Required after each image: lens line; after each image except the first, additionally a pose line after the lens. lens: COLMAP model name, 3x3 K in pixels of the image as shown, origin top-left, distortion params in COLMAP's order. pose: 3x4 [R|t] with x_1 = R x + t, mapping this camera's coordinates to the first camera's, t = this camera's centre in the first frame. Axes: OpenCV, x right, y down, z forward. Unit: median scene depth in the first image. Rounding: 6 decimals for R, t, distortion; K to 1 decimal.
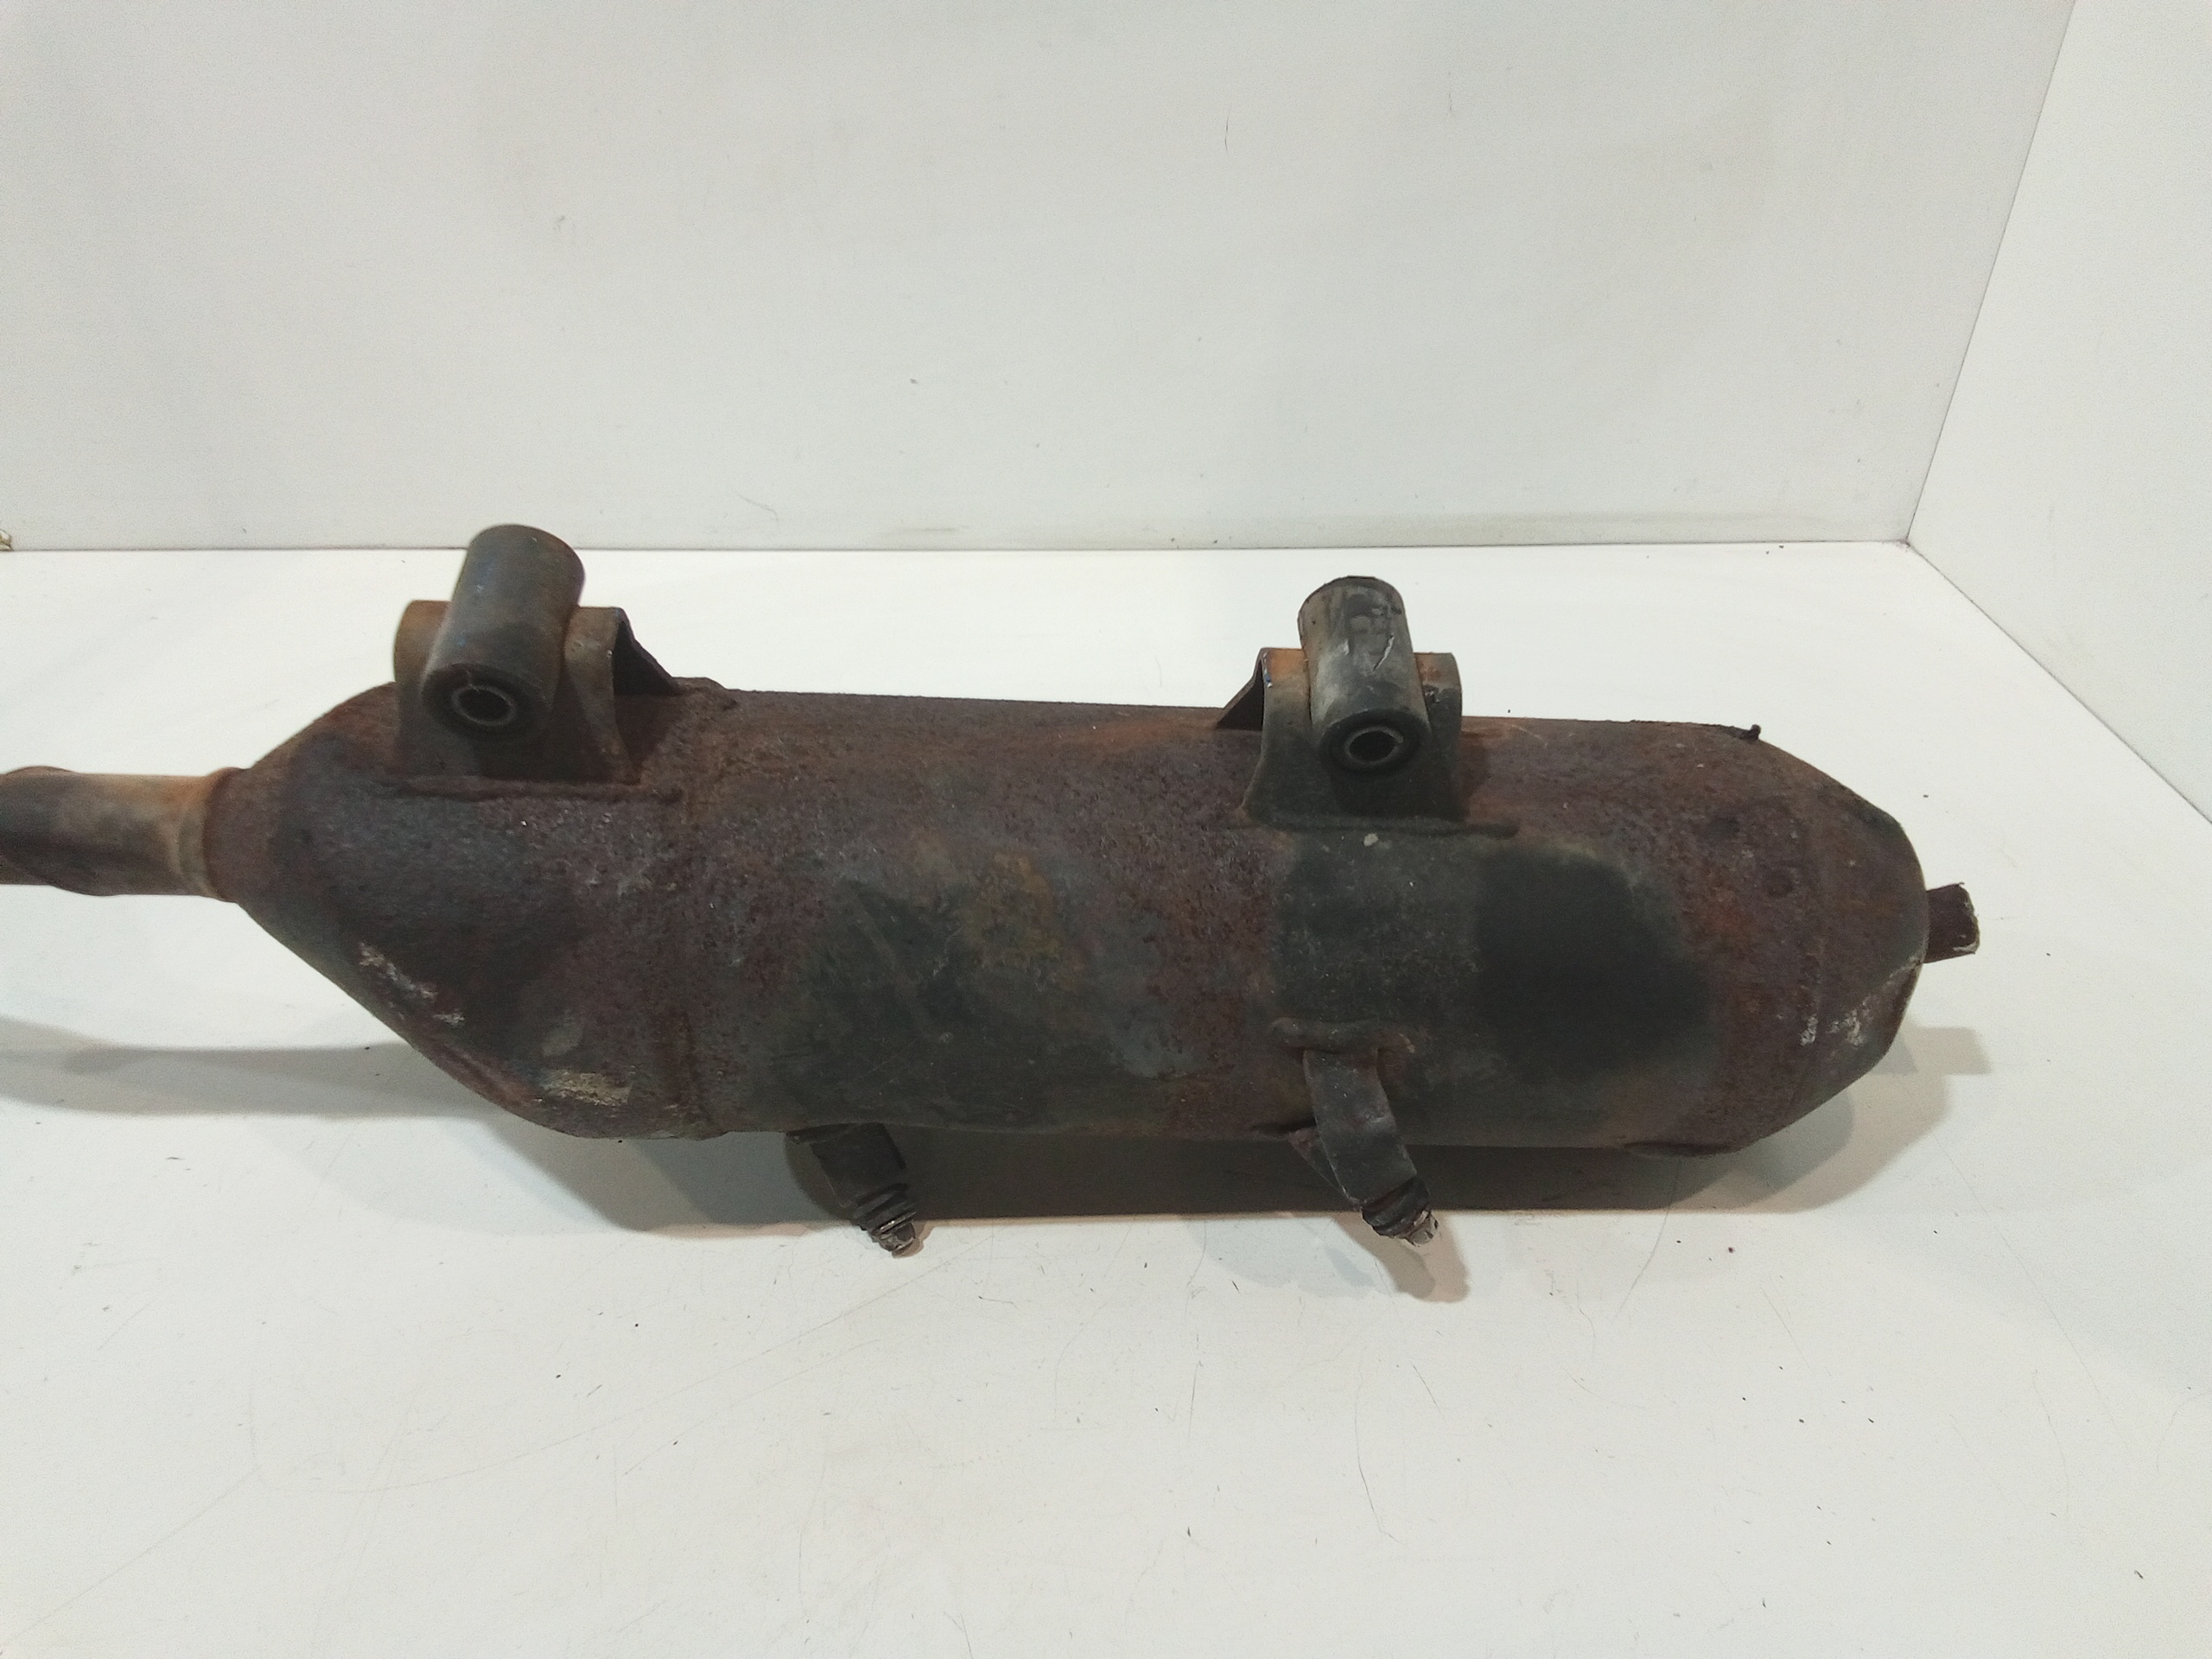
lens RADIAL K [[1552.2, 0, 1106.0], [0, 1552.2, 829.5], [0, 0, 1]] dist [0.108120, -0.170680]
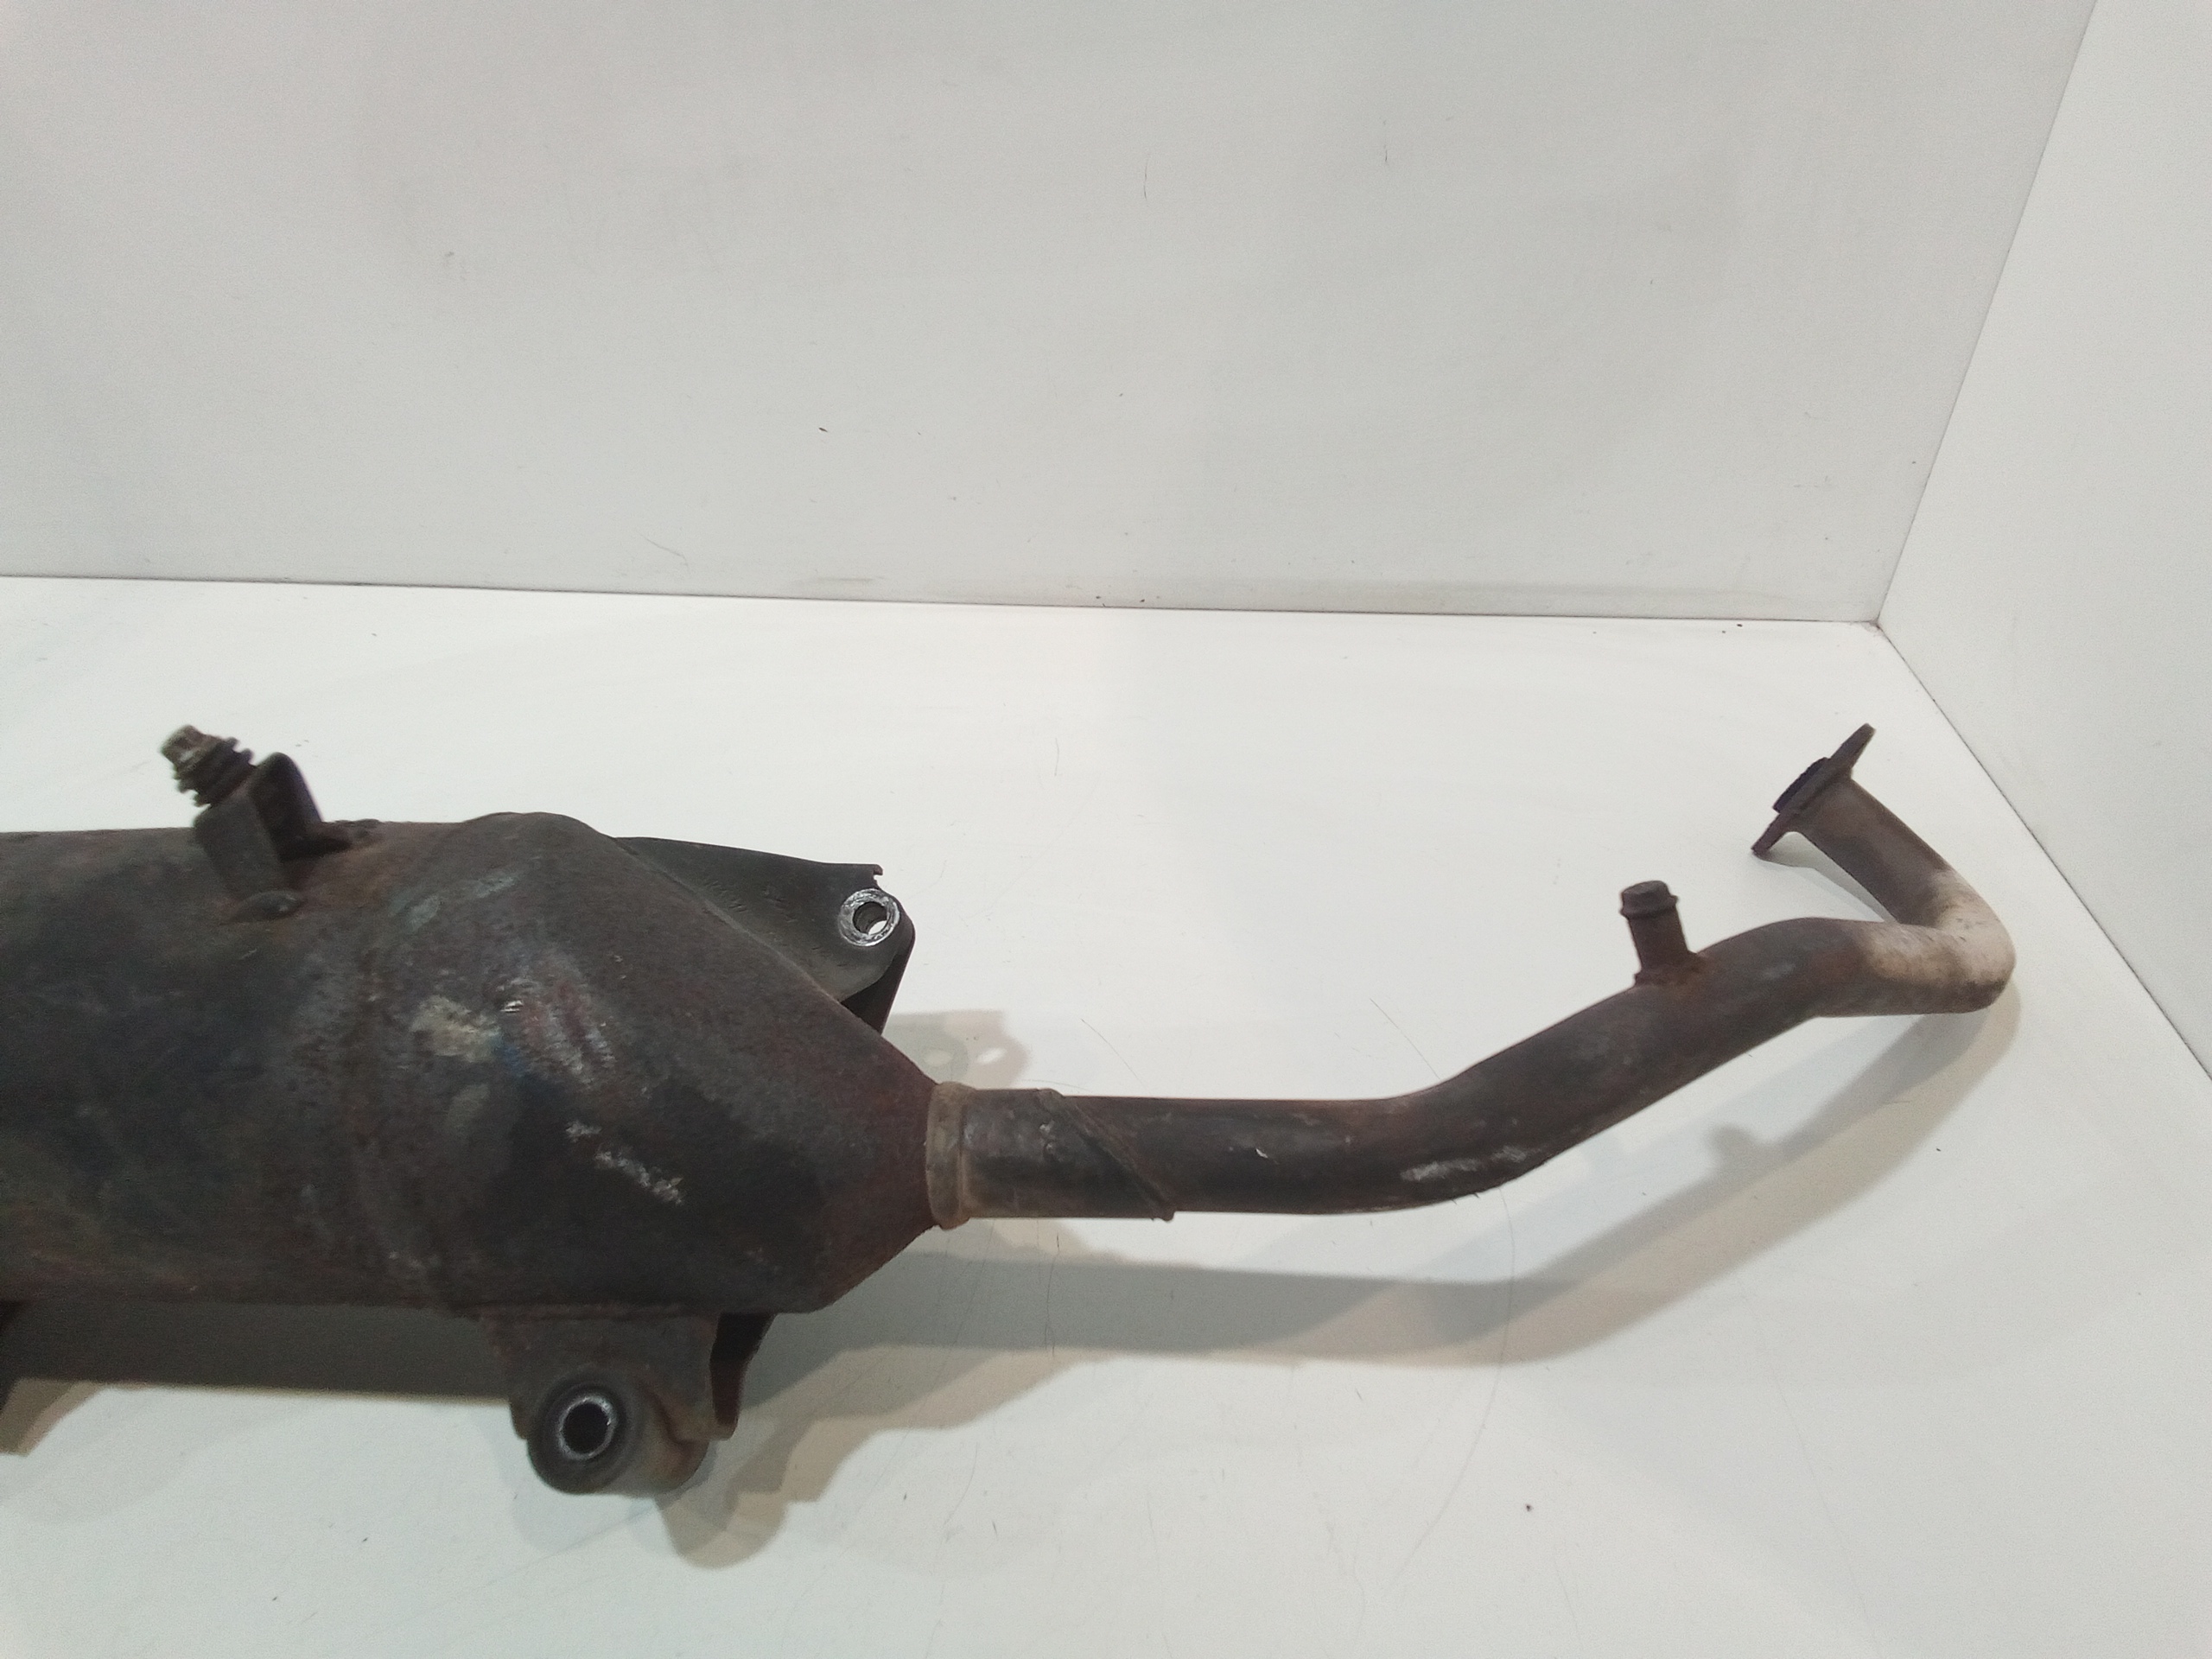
lens RADIAL K [[1555.0, 0, 1106.0], [0, 1555.0, 829.5], [0, 0, 1]] dist [0.069177, -0.090087]
pose [[-0.994676, 0.089633, 0.050850, -0.744279], [-0.103050, -0.868872, -0.484192, 0.648561], [0.000783, -0.486854, 0.873483, 0.275143]]
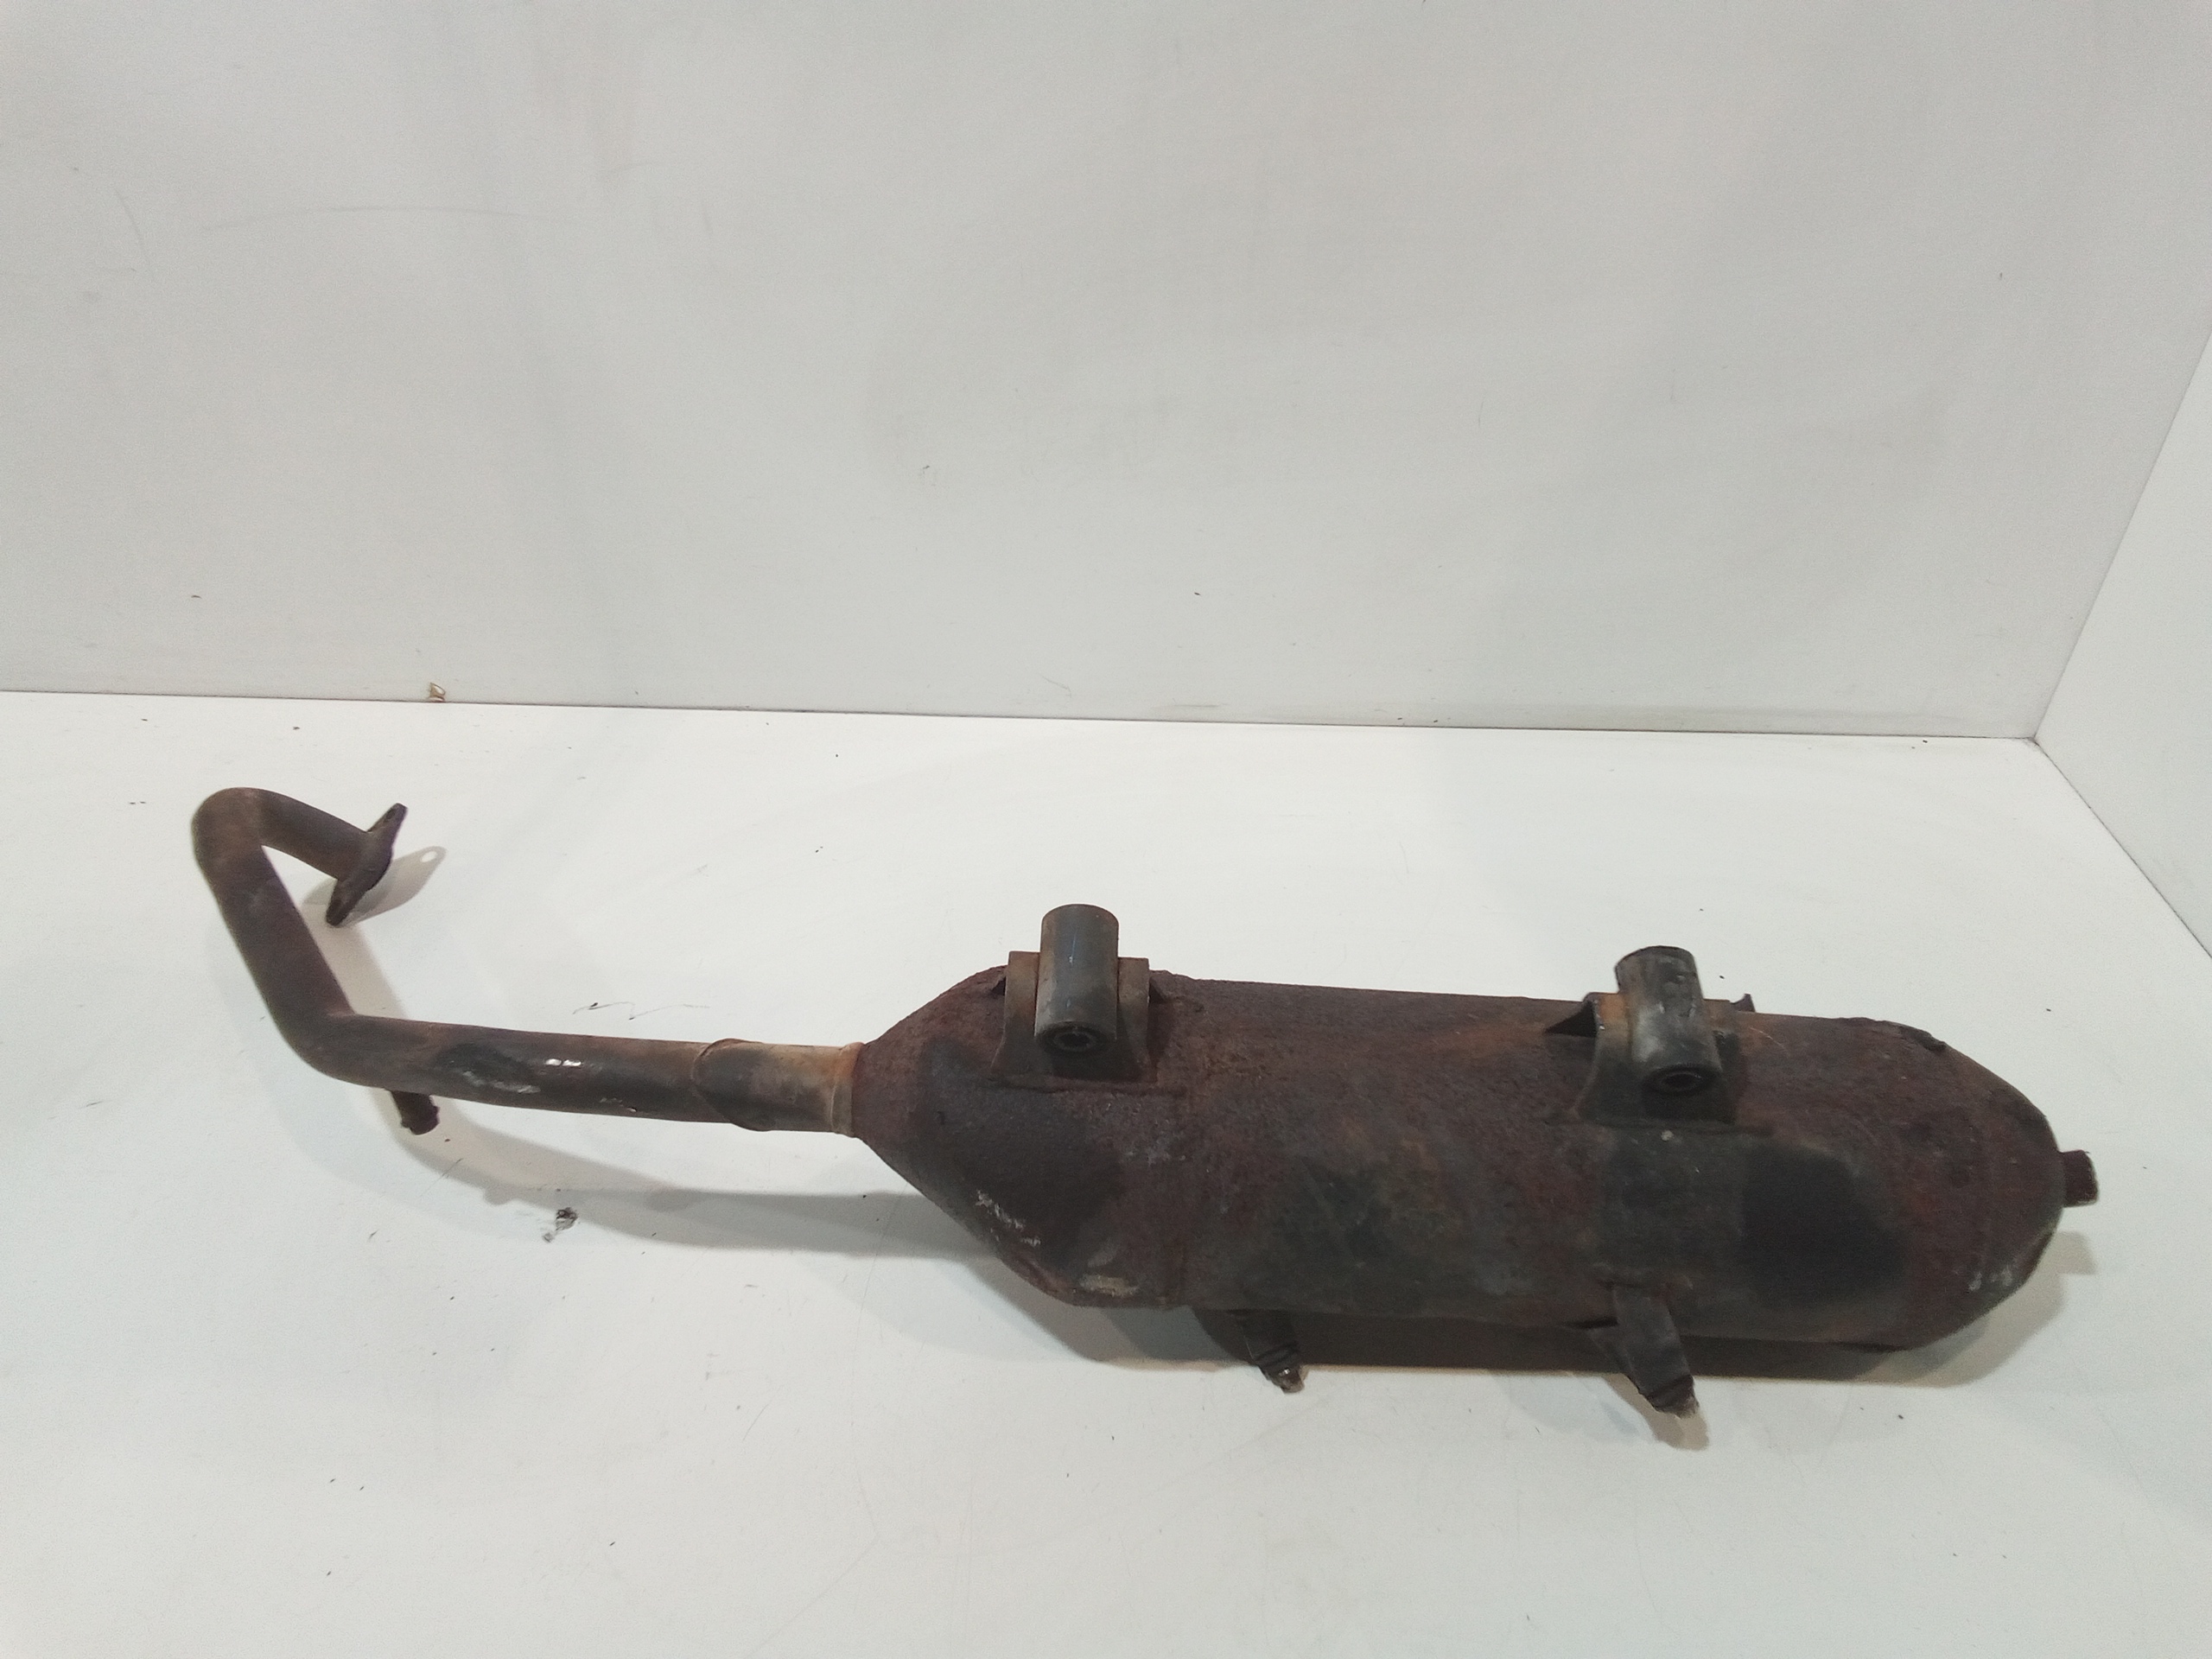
lens RADIAL K [[1555.0, 0, 1106.0], [0, 1555.0, 829.5], [0, 0, 1]] dist [0.069177, -0.090087]
pose [[0.998761, 0.035572, -0.034798, -0.294727], [-0.034164, 0.998606, 0.040232, -0.308283], [0.036181, -0.038994, 0.998584, -0.414247]]
